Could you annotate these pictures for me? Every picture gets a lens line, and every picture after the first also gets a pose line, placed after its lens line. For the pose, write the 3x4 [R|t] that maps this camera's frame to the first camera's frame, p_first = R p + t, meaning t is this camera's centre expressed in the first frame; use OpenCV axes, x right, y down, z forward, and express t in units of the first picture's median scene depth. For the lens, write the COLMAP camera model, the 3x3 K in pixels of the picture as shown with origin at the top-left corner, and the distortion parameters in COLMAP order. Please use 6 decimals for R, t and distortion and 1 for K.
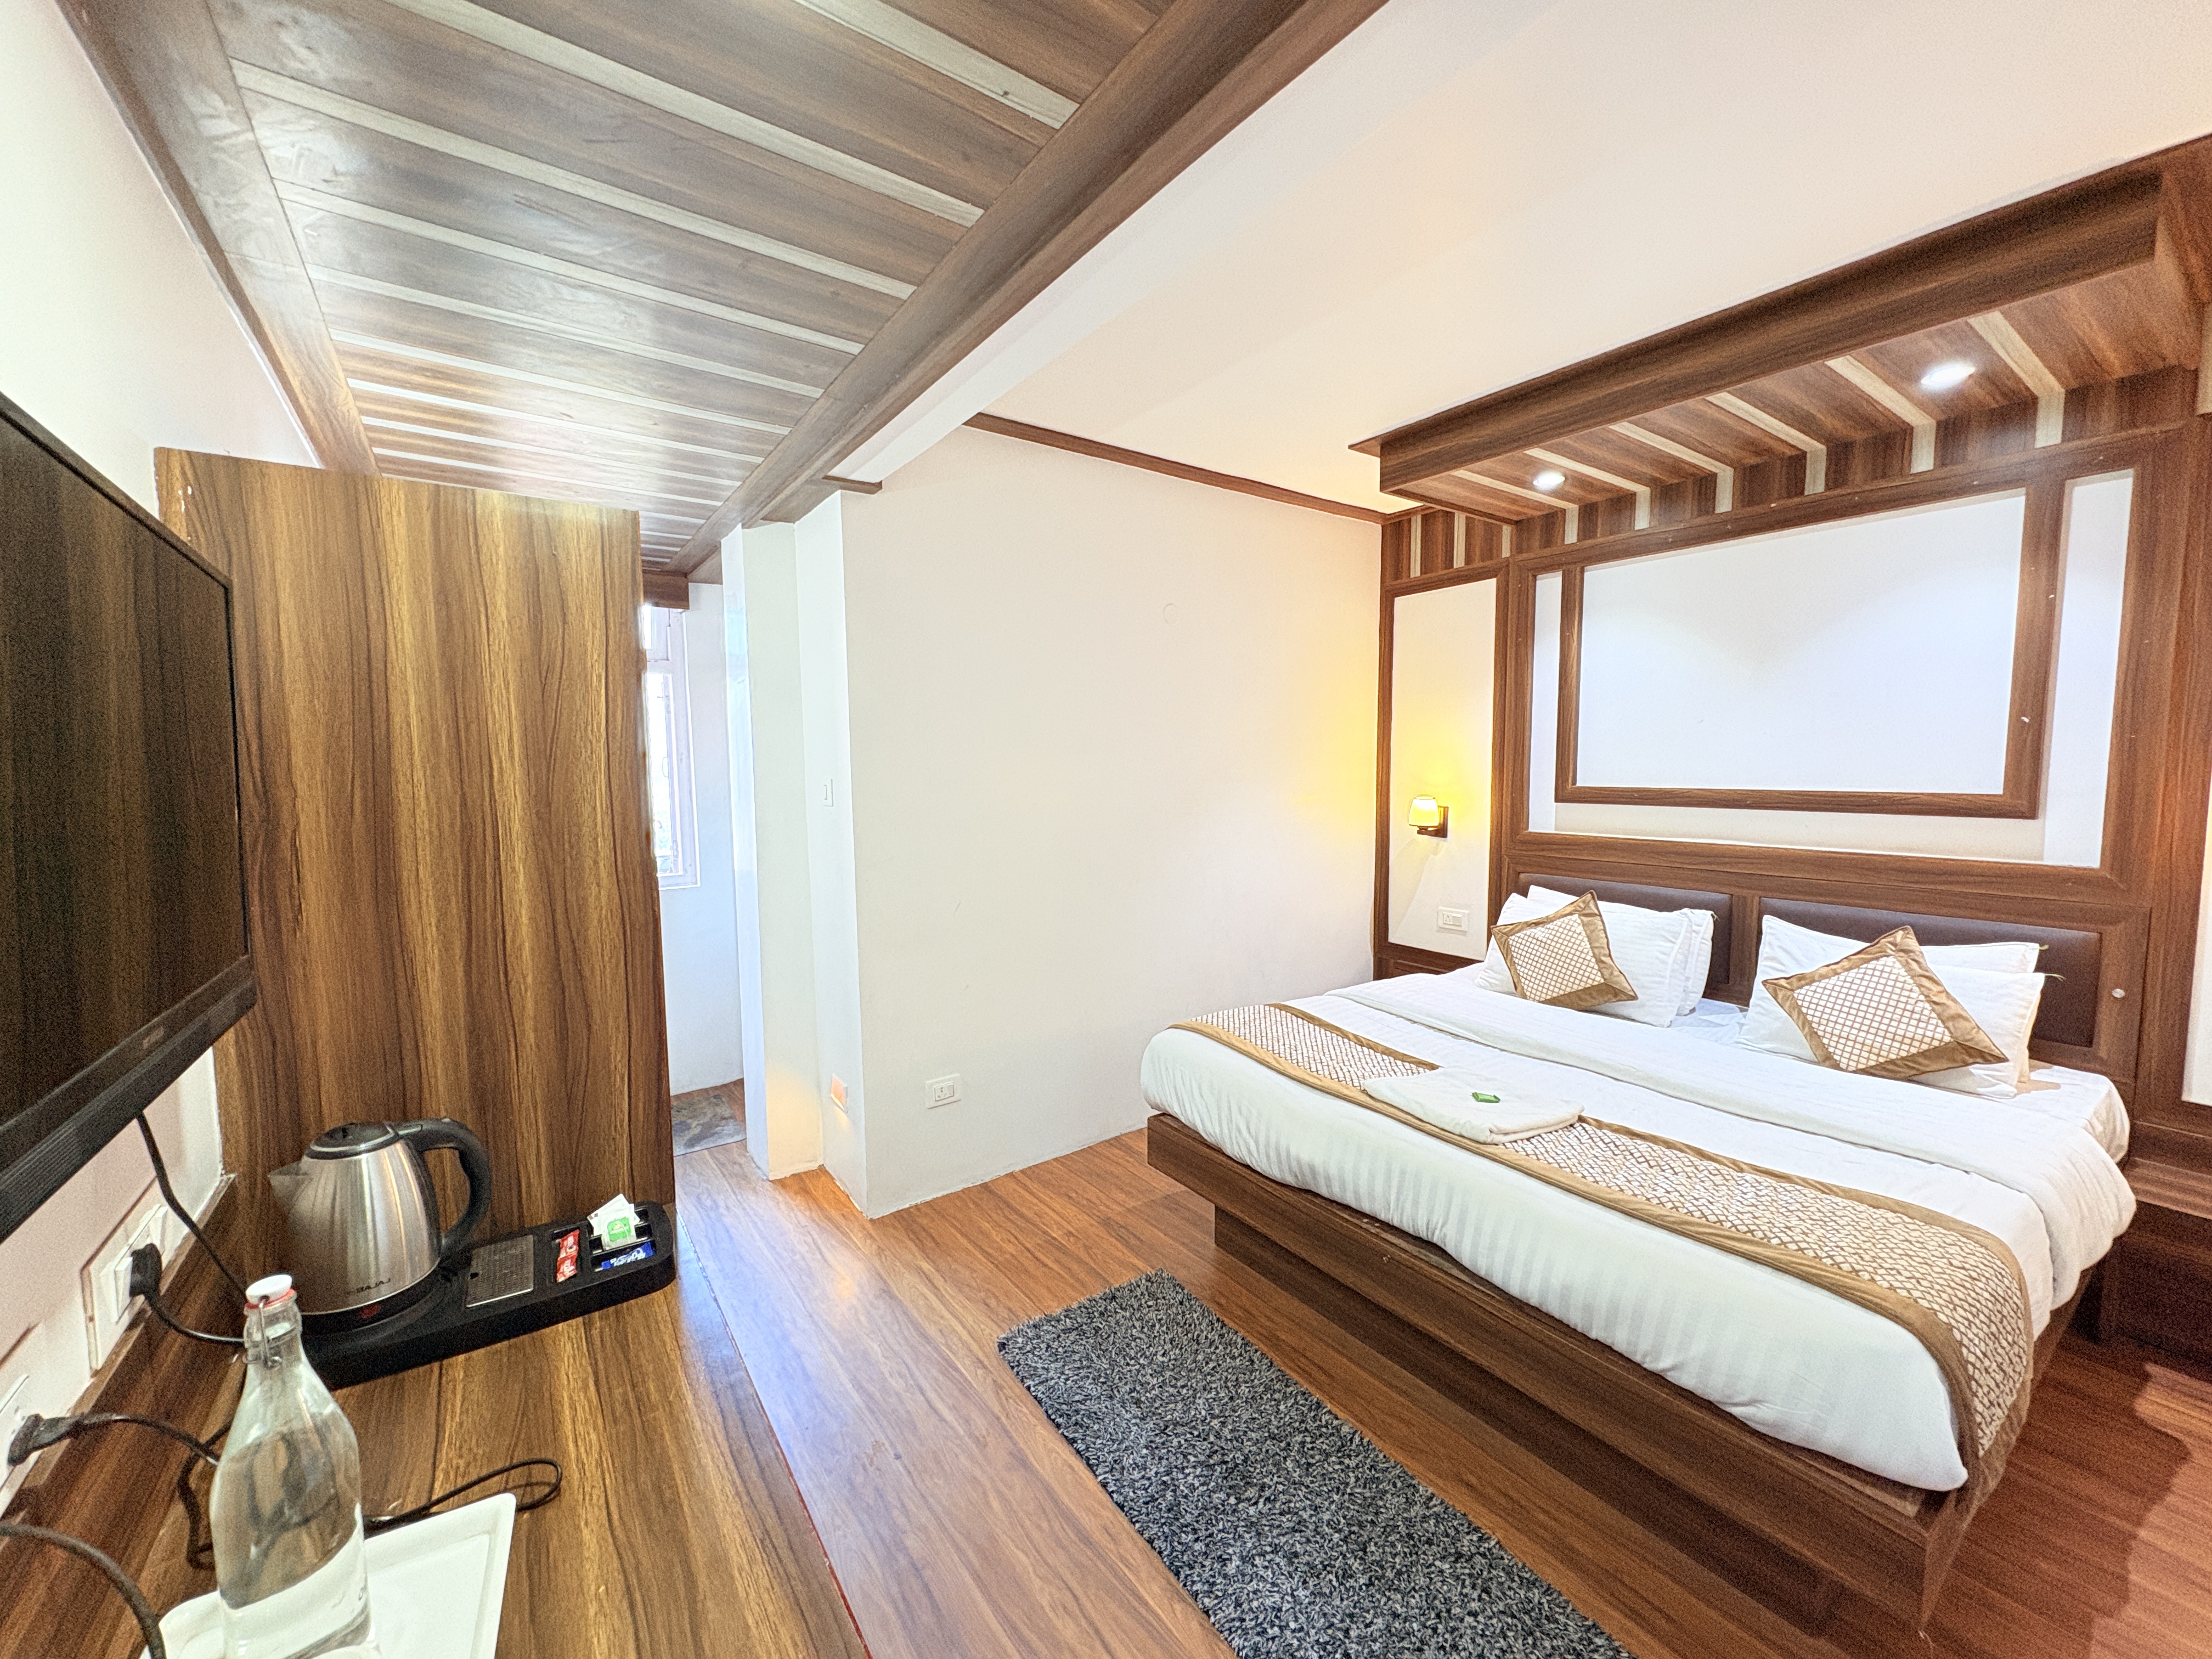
lens RADIAL K [[878.2, 0, 1106.0], [0, 878.2, 829.5], [0, 0, 1]] dist [0.001531, 0.000095]
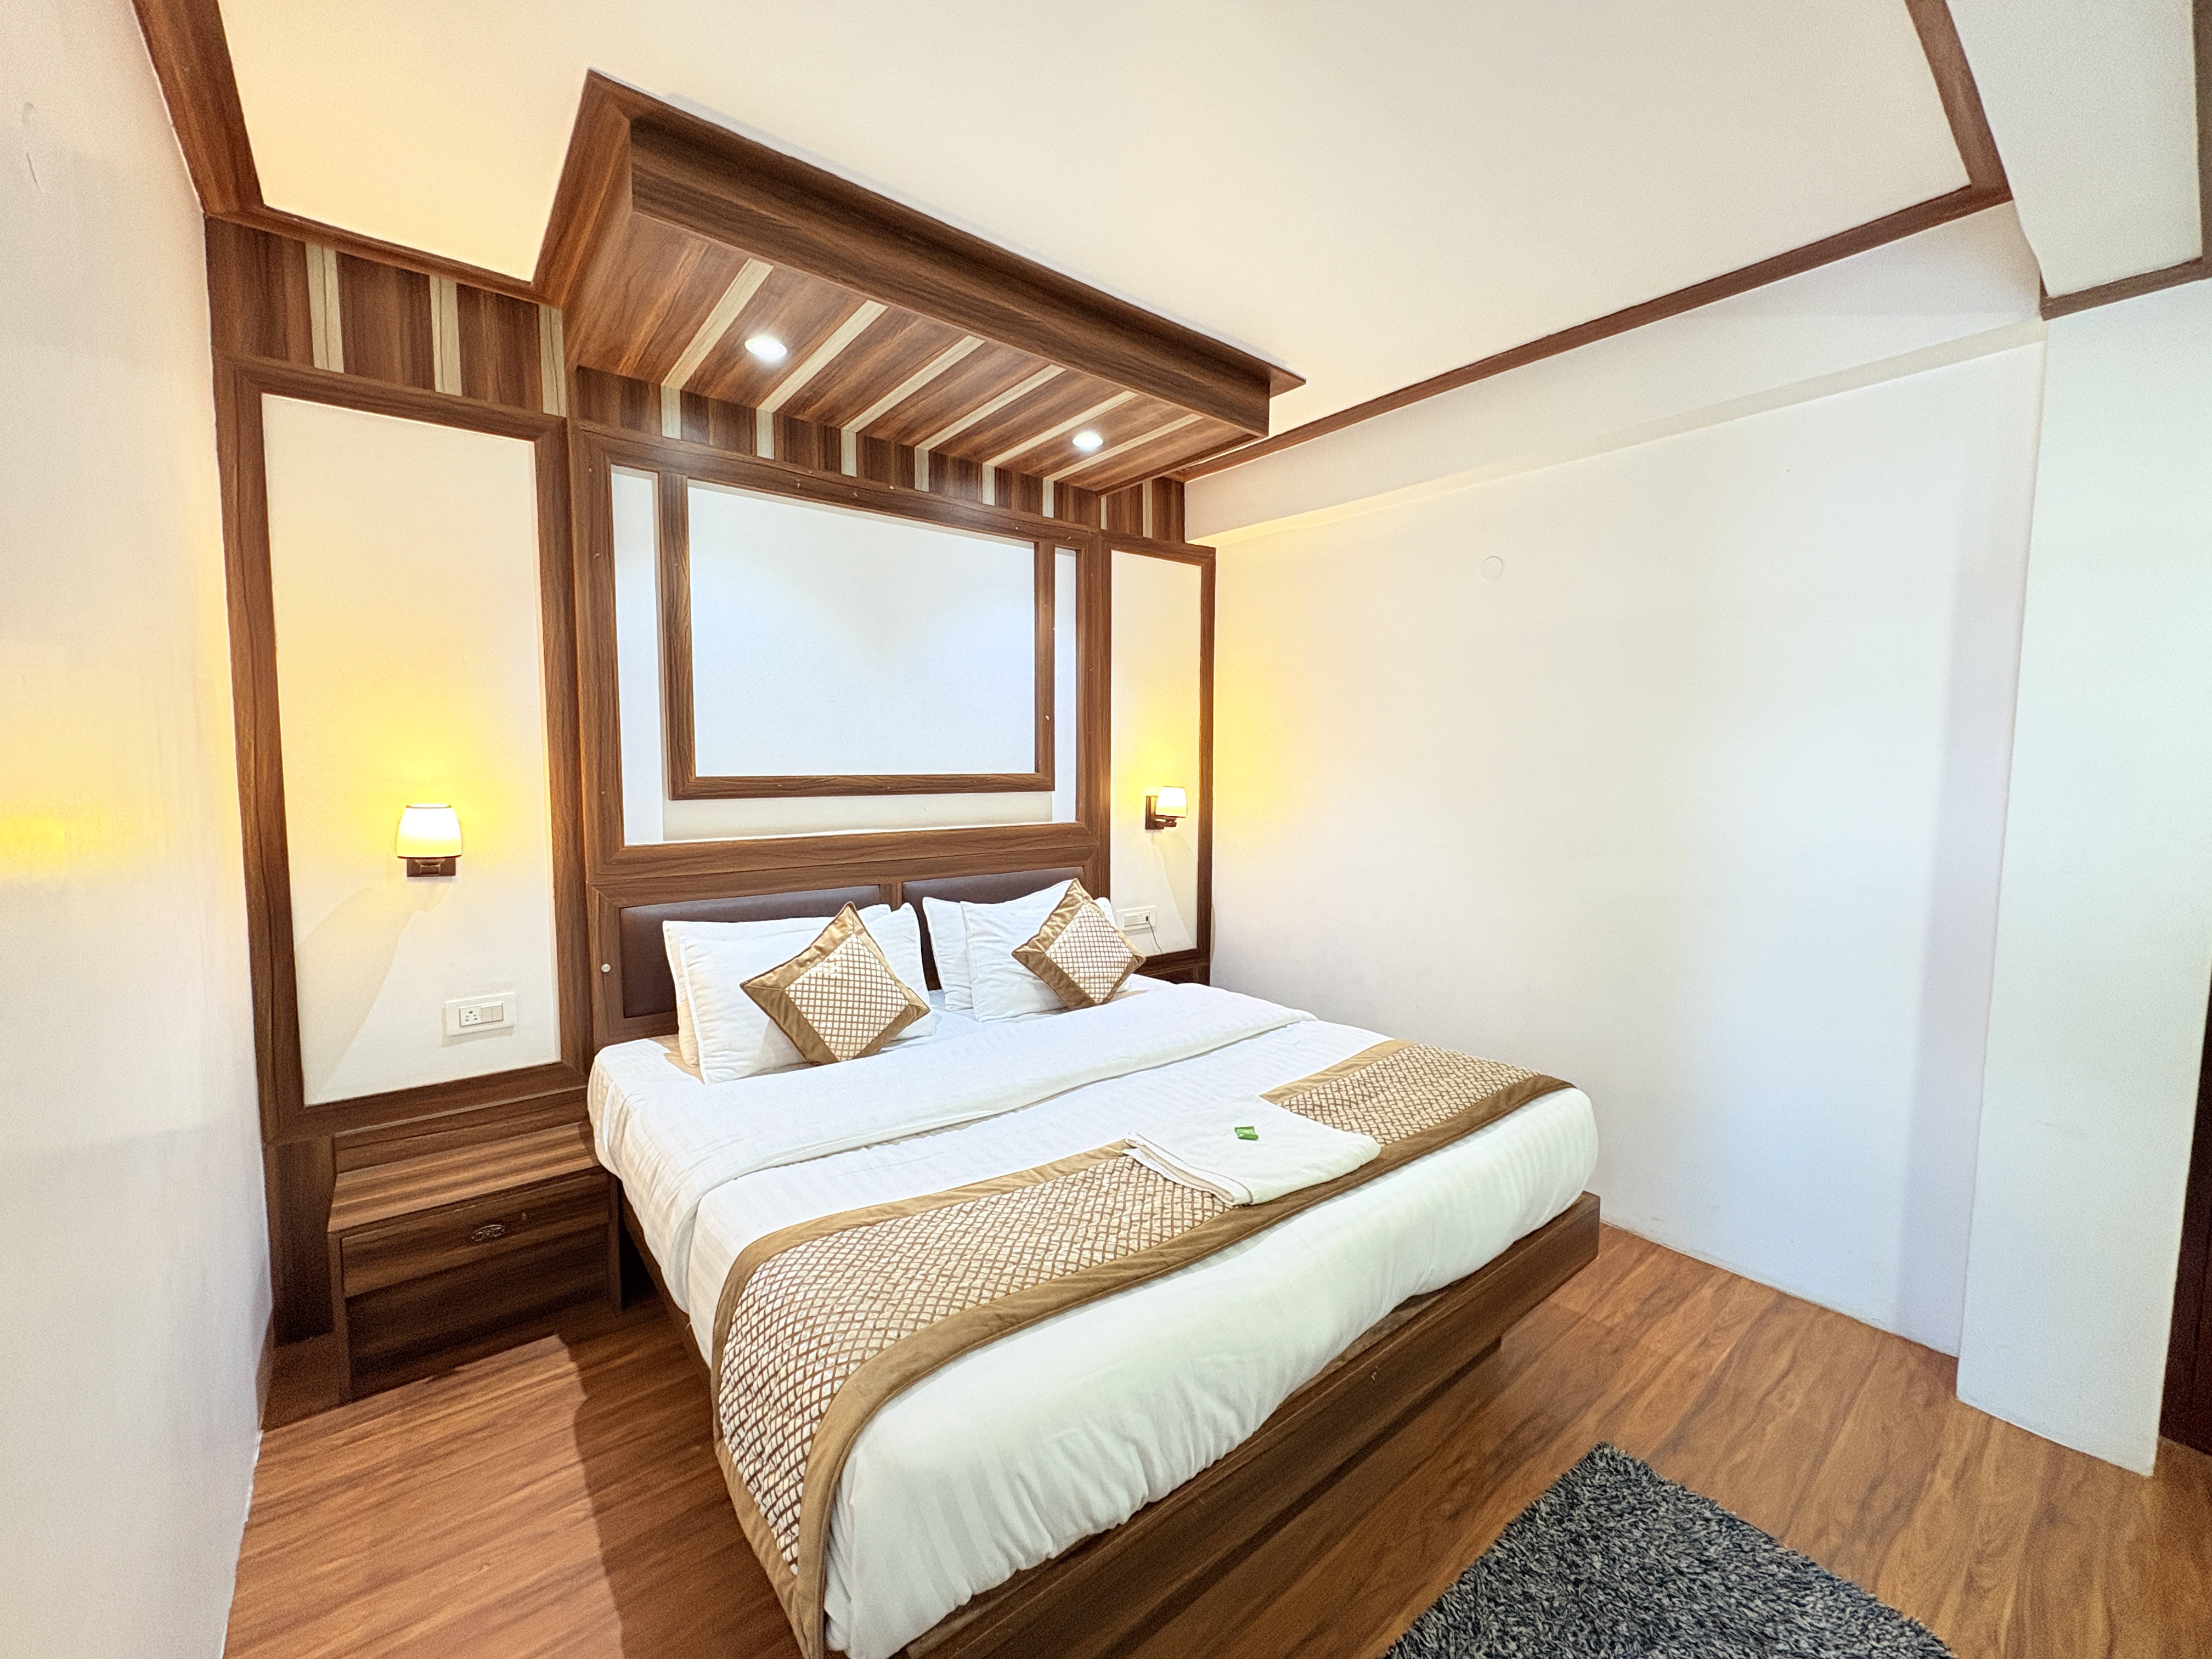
lens RADIAL K [[878.2, 0, 1106.0], [0, 878.2, 829.5], [0, 0, 1]] dist [0.001531, 0.000095]
pose [[-0.057610, -0.067431, 0.996059, -0.343621], [0.080102, 0.994187, 0.071937, -0.047417], [-0.995121, 0.083930, -0.051873, 1.075456]]
